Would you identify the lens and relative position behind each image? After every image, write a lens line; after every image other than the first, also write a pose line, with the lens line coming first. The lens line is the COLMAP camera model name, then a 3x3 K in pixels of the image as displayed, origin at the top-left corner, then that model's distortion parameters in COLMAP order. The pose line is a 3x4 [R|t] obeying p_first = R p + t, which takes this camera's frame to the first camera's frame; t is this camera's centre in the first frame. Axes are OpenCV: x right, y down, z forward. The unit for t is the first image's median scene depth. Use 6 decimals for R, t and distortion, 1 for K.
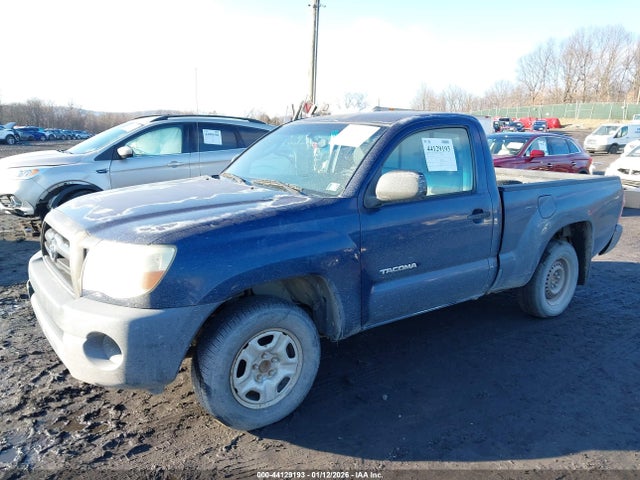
lens RADIAL K [[500.2, 0, 320.0], [0, 500.2, 240.0], [0, 0, 1]] dist [0.000927, -0.003096]
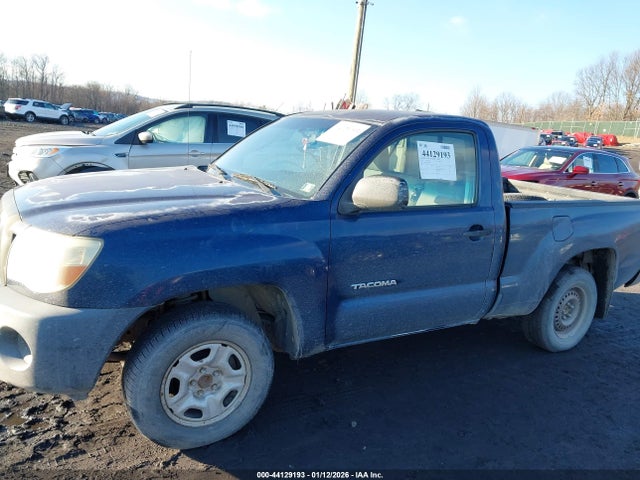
lens RADIAL K [[500.2, 0, 320.0], [0, 500.2, 240.0], [0, 0, 1]] dist [0.000927, -0.003096]
pose [[0.993552, 0.084276, -0.075846, 0.114216], [-0.084216, 0.996439, 0.003996, -0.016356], [0.075913, 0.002417, 0.997112, 0.096295]]
